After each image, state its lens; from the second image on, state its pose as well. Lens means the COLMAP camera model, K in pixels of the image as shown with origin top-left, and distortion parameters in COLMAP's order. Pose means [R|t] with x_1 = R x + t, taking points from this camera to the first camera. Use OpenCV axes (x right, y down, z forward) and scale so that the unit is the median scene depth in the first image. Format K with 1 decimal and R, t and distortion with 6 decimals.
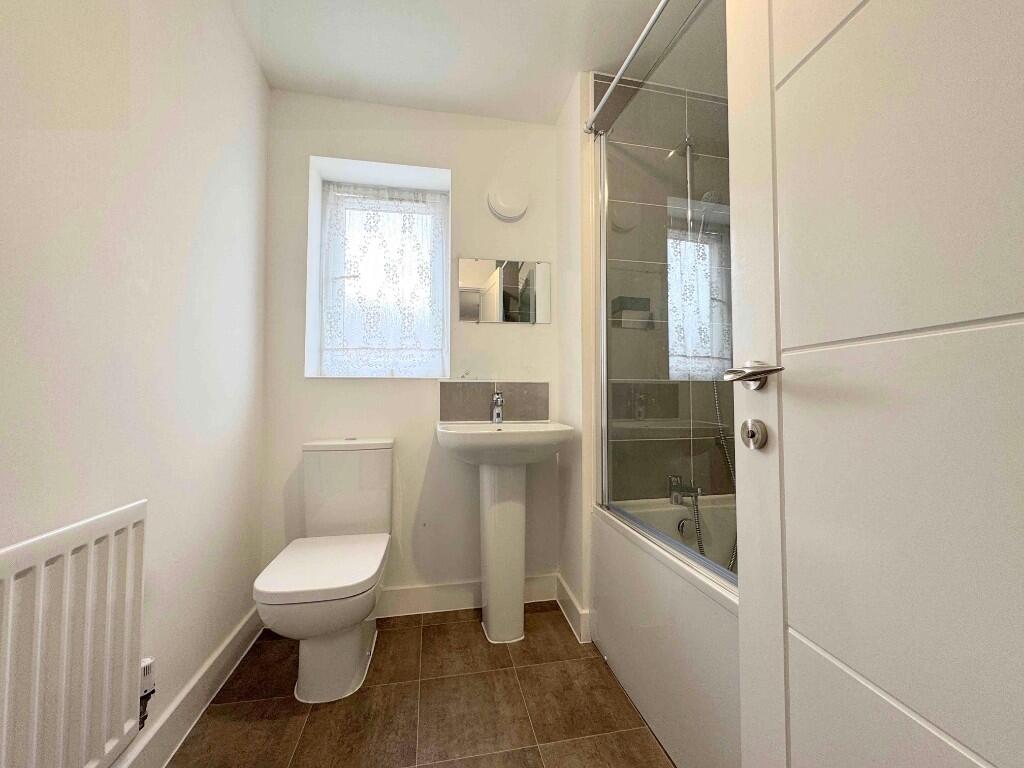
lens RADIAL K [[407.2, 0, 512.0], [0, 407.2, 384.0], [0, 0, 1]] dist [-0.001835, 0.000032]
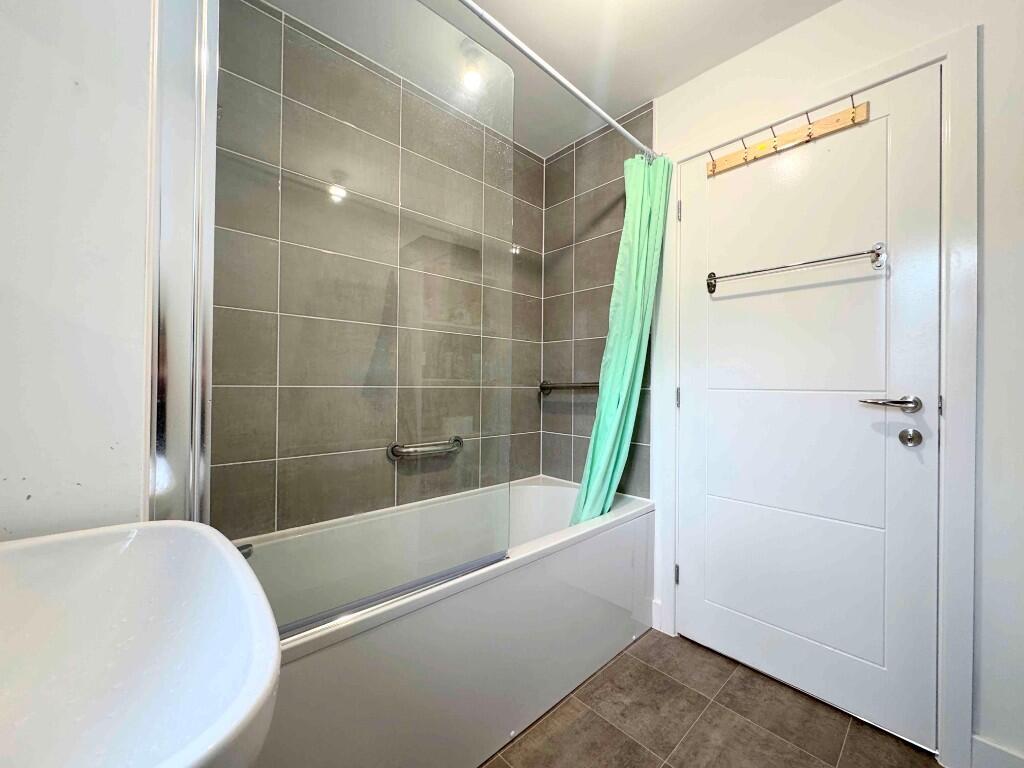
lens RADIAL K [[407.2, 0, 512.0], [0, 407.2, 384.0], [0, 0, 1]] dist [-0.001835, 0.000032]
pose [[-0.525294, -0.003237, 0.850915, -0.563025], [-0.038398, 0.999064, -0.019903, -0.002838], [-0.850054, -0.043129, -0.524927, 1.894687]]
